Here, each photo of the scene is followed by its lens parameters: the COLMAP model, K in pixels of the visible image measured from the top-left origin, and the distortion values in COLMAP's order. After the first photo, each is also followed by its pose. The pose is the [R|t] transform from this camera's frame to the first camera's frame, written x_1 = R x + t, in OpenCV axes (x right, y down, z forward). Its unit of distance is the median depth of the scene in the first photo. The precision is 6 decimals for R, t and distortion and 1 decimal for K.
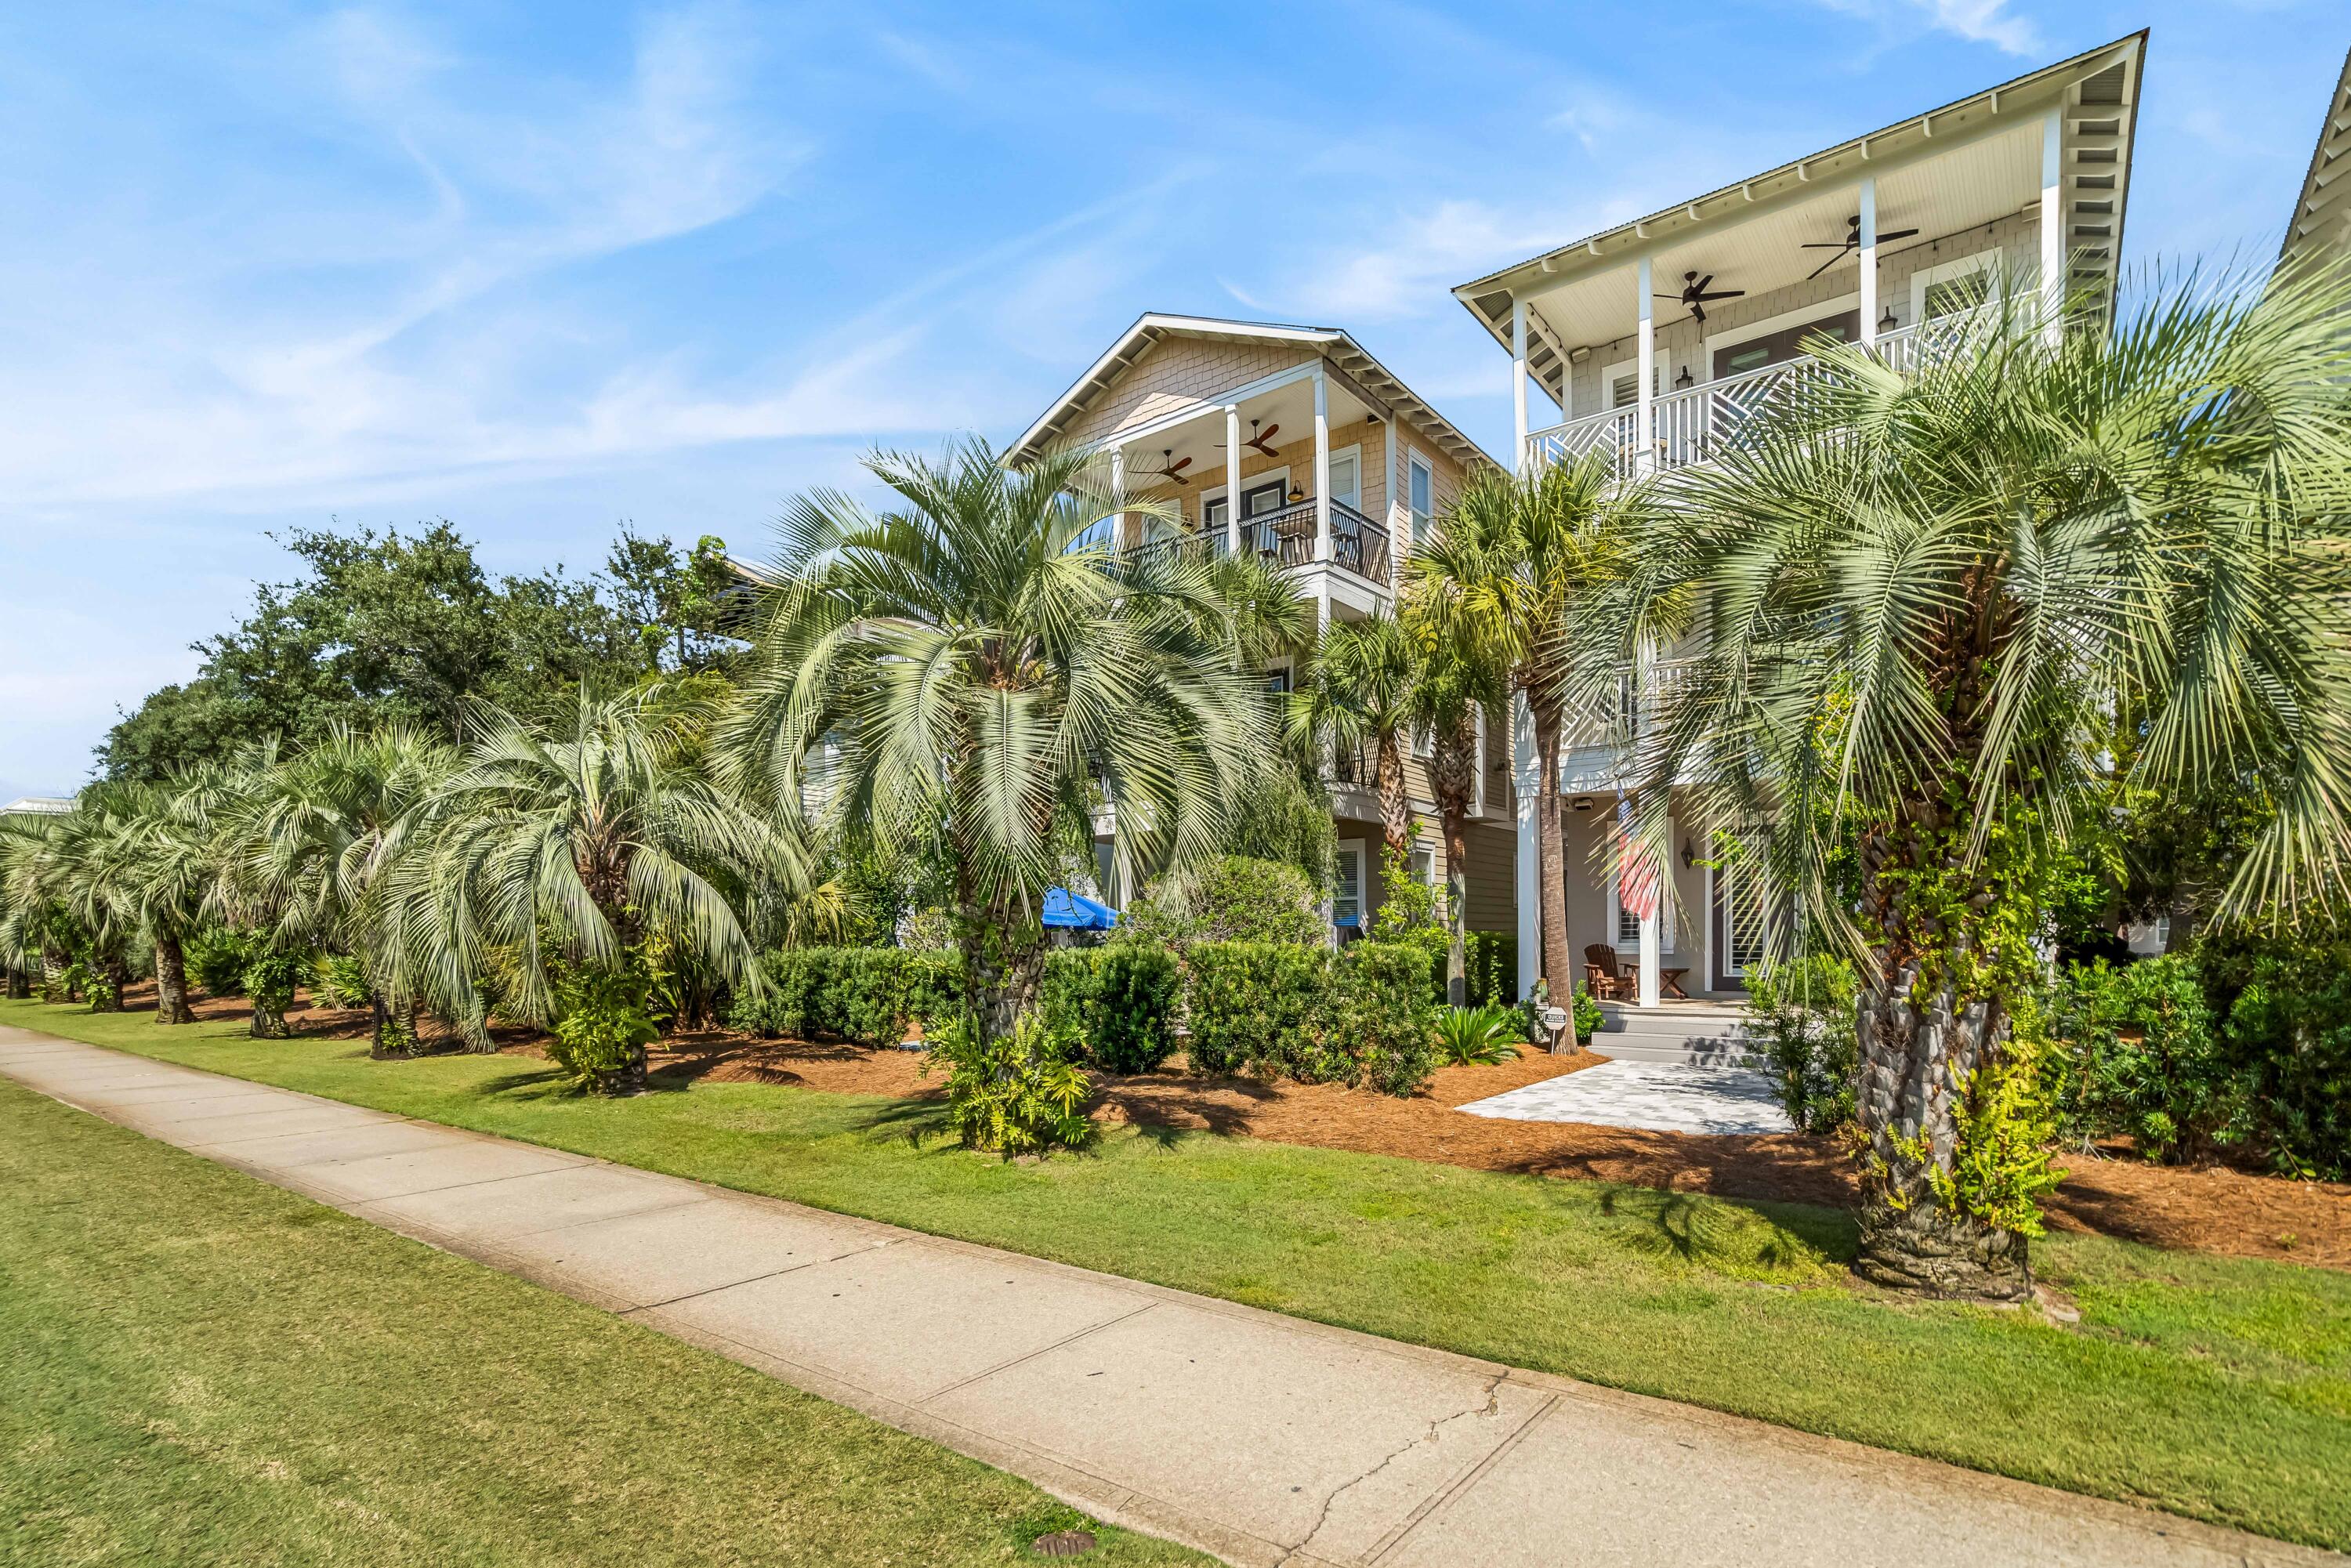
lens RADIAL K [[1107.2, 0, 1177.2], [0, 1107.2, 784.2], [0, 0, 1]] dist [-0.008011, 0.002765]
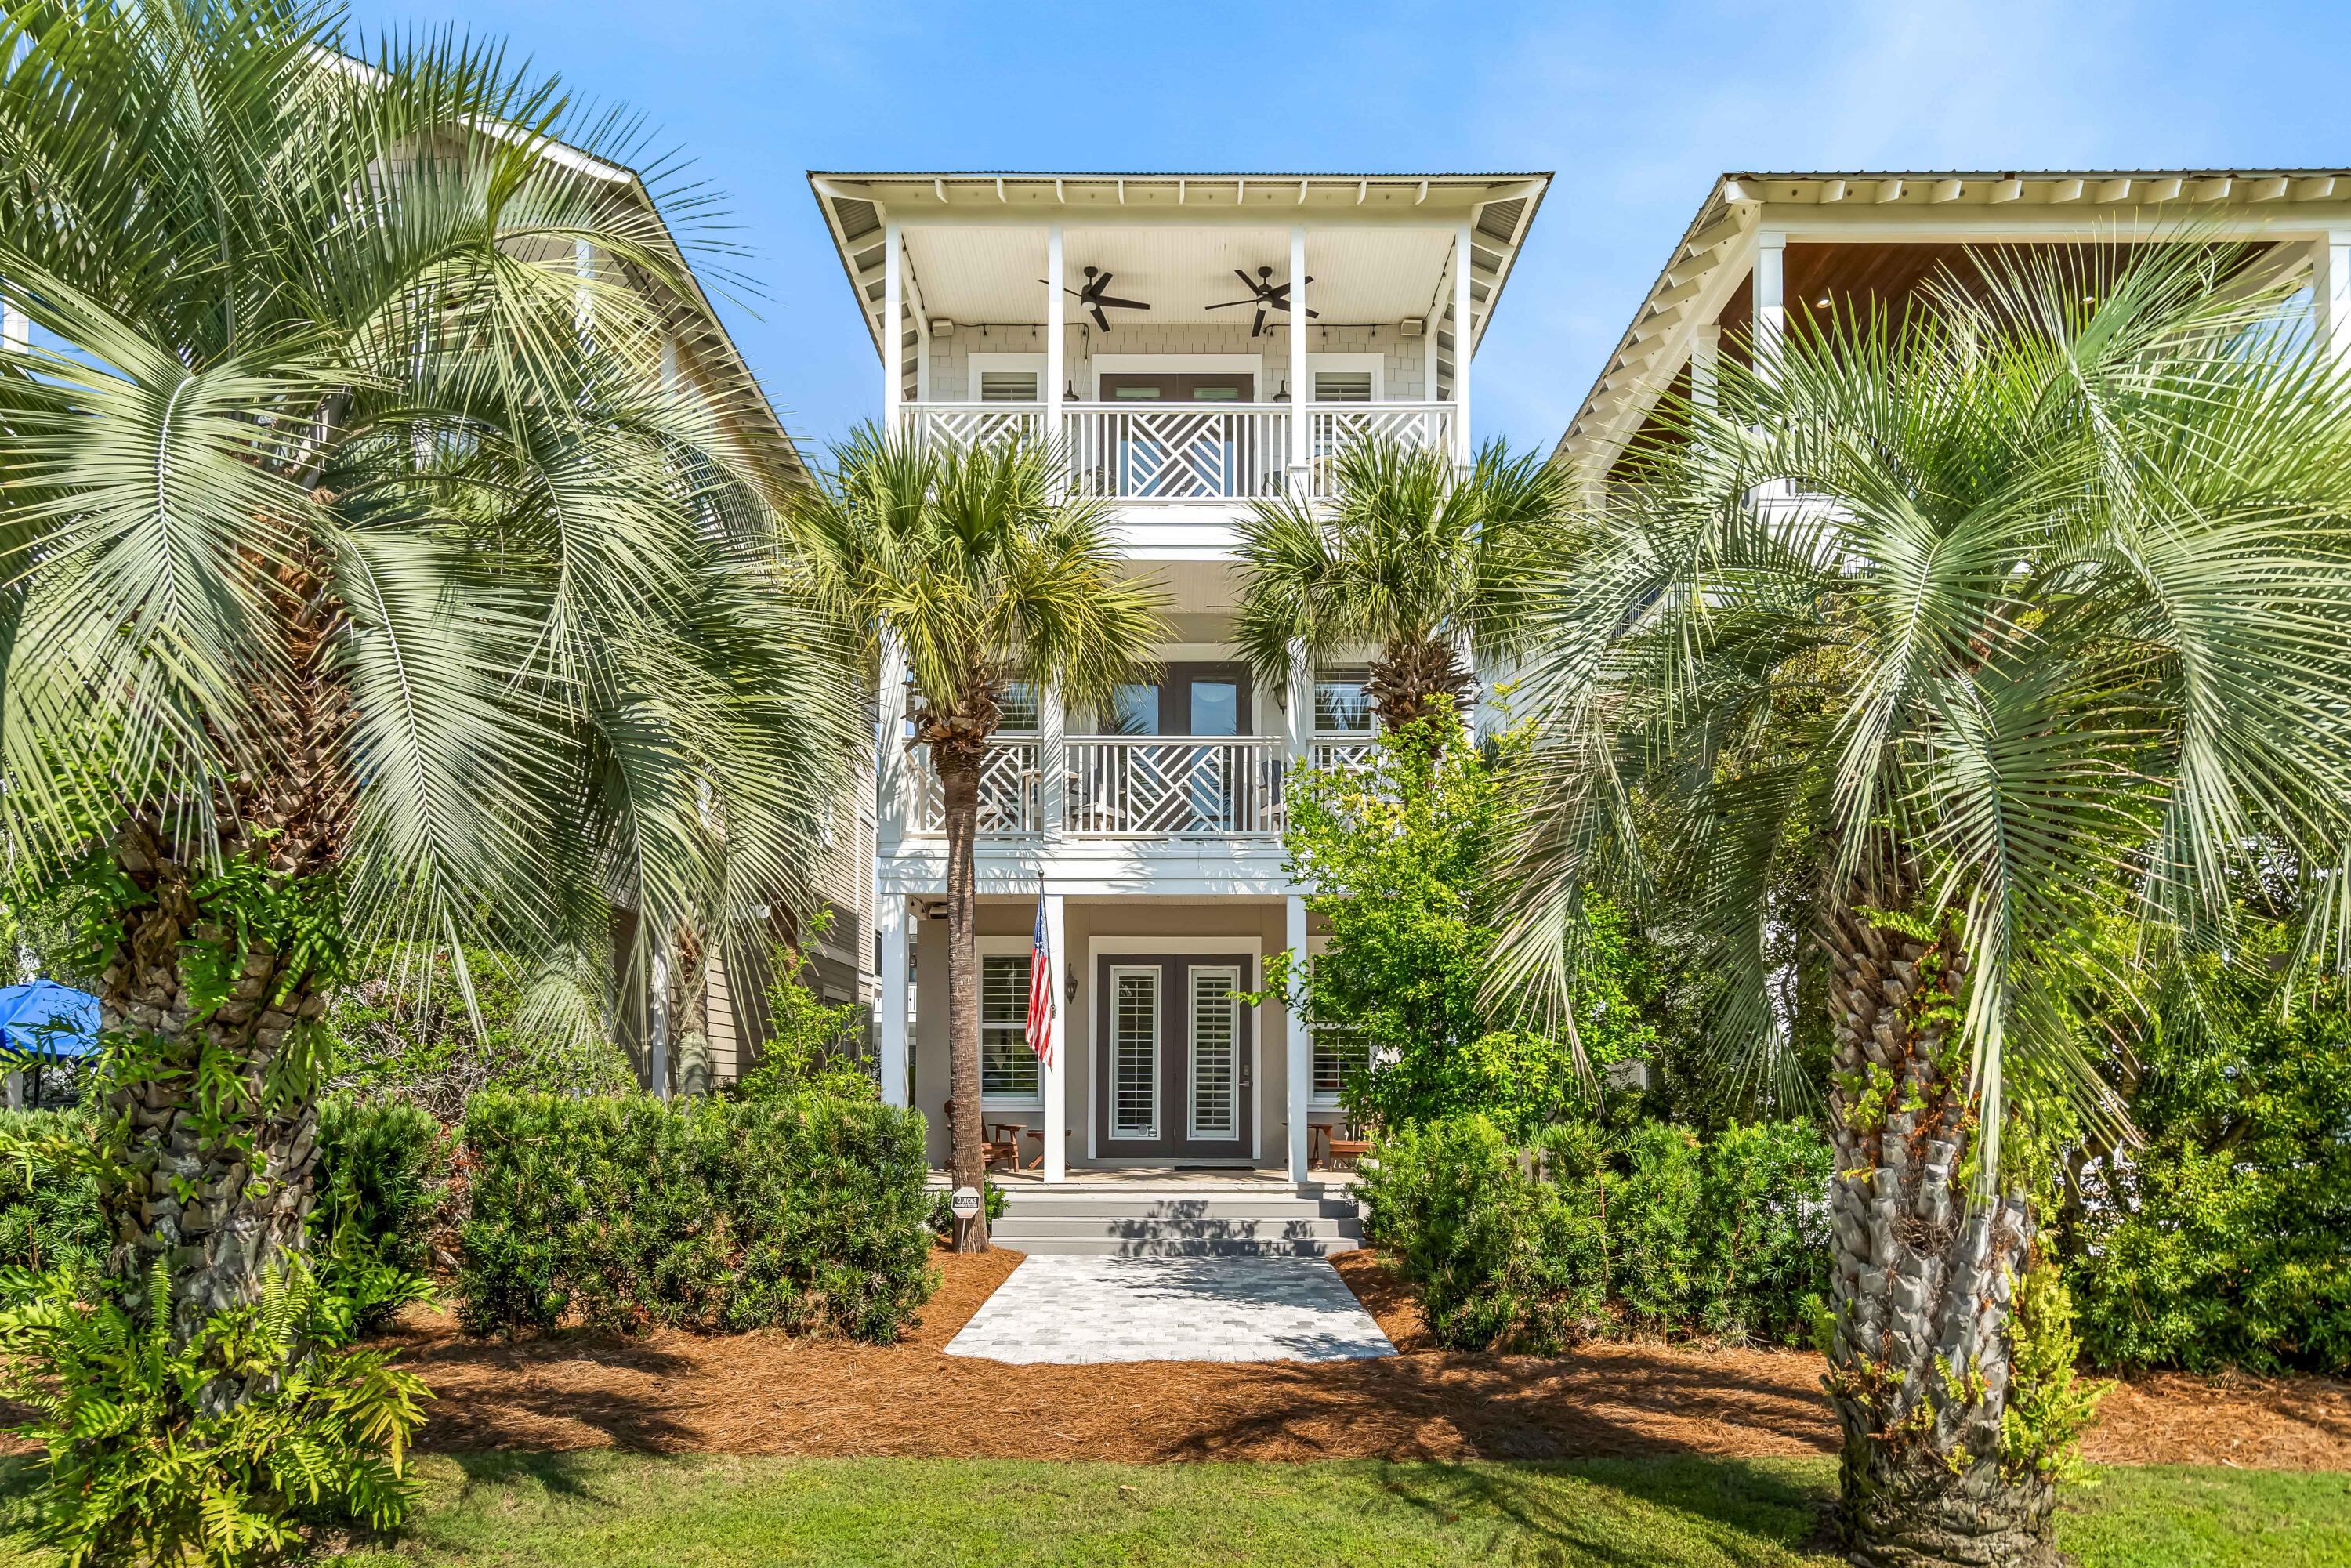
lens RADIAL K [[1421.9, 0, 1158.7], [0, 1421.9, 907.2], [0, 0, 1]] dist [-0.001383, 0.001642]
pose [[0.801339, 0.084252, 0.592248, -0.188018], [-0.091513, 0.995644, -0.017817, 0.042413], [-0.591169, -0.039921, 0.805559, 0.306348]]
